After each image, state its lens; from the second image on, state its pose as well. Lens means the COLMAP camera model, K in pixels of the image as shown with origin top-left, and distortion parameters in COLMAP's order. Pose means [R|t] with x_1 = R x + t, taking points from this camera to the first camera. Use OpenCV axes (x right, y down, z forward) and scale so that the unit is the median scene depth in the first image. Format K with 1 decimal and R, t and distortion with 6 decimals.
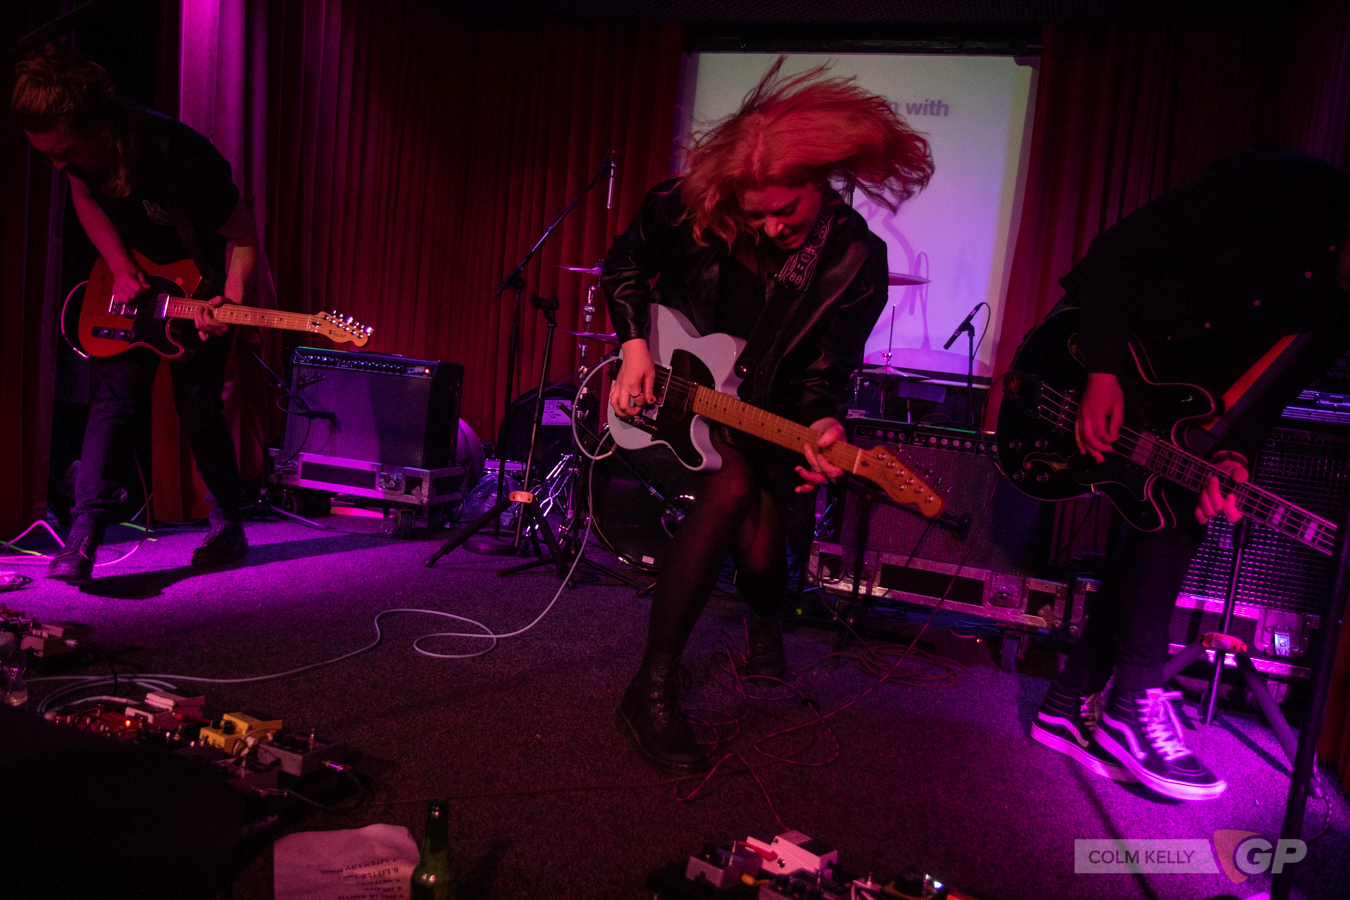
lens RADIAL K [[1030.4, 0, 684.4], [0, 1030.4, 460.0], [0, 0, 1]] dist [-0.114295, 0.100242]
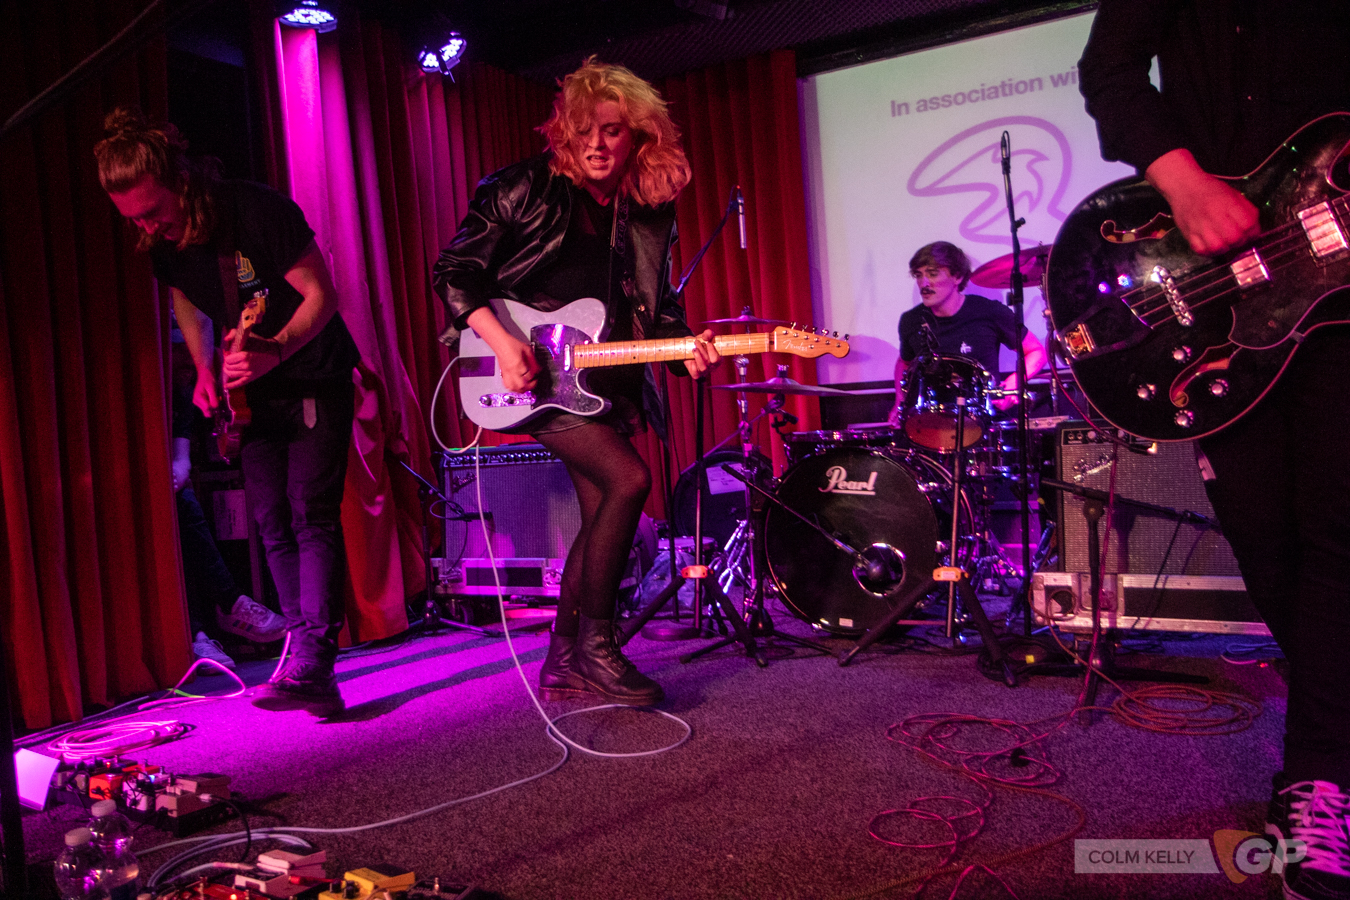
lens RADIAL K [[1030.4, 0, 671.7], [0, 1030.4, 449.7], [0, 0, 1]] dist [-0.114295, 0.100242]
pose [[0.969206, -0.161402, -0.185982, 0.006793], [0.146022, 0.984833, -0.093712, 0.011583], [0.198287, 0.063668, 0.978074, 0.102159]]
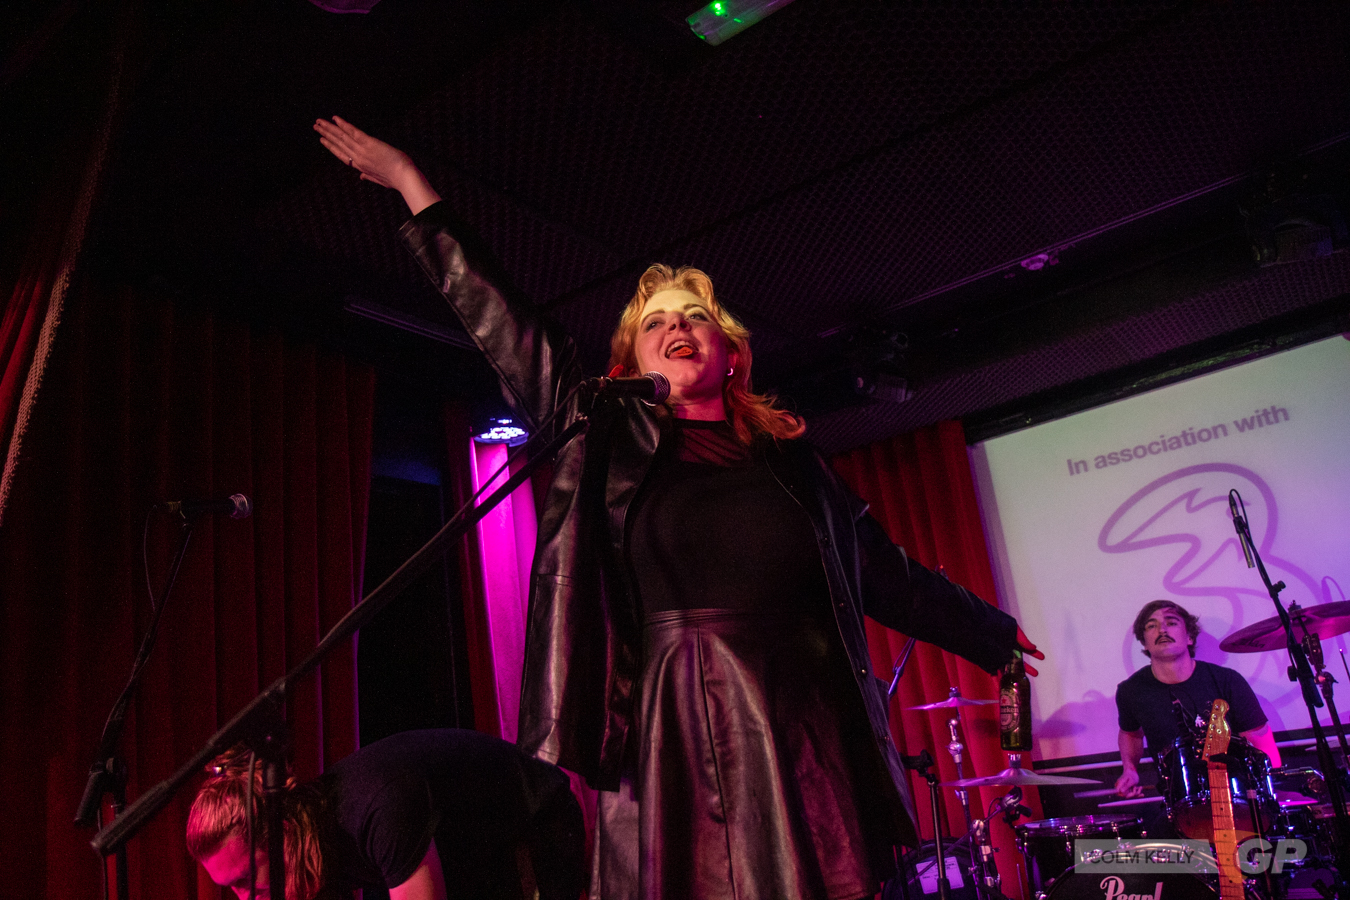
lens RADIAL K [[1030.4, 0, 681.5], [0, 1030.4, 456.9], [0, 0, 1]] dist [-0.114295, 0.100242]
pose [[0.933998, -0.292987, -0.204465, -0.076012], [0.185443, 0.886711, -0.423503, -0.055668], [0.305382, 0.357634, 0.882519, 0.117905]]
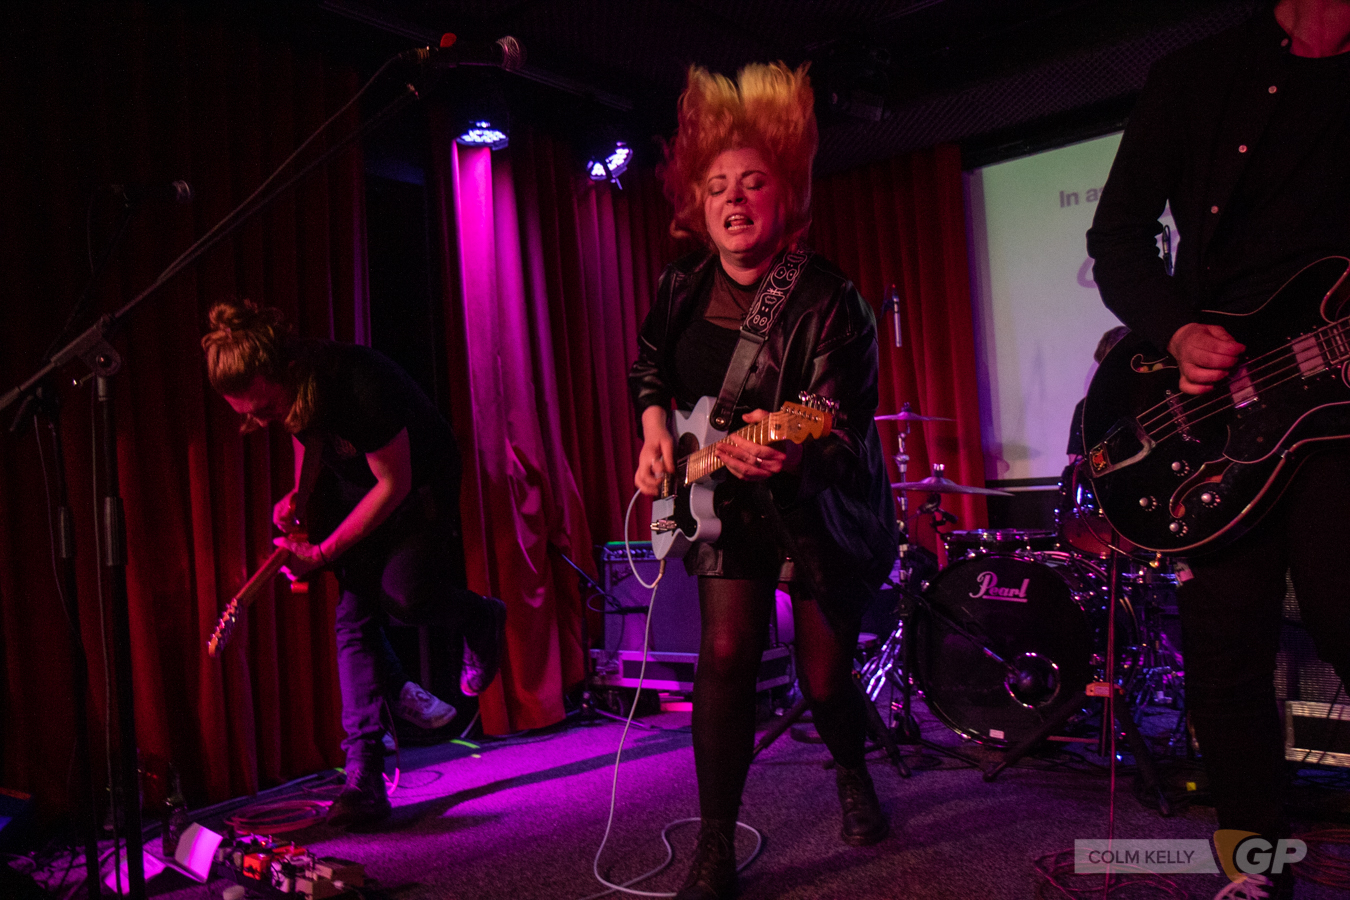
lens RADIAL K [[1030.4, 0, 692.4], [0, 1030.4, 464.6], [0, 0, 1]] dist [-0.114295, 0.100242]
pose [[0.926080, -0.167294, -0.338214, 0.051644], [0.112472, 0.977983, -0.175784, -0.001607], [0.360175, 0.124751, 0.924506, 0.104284]]
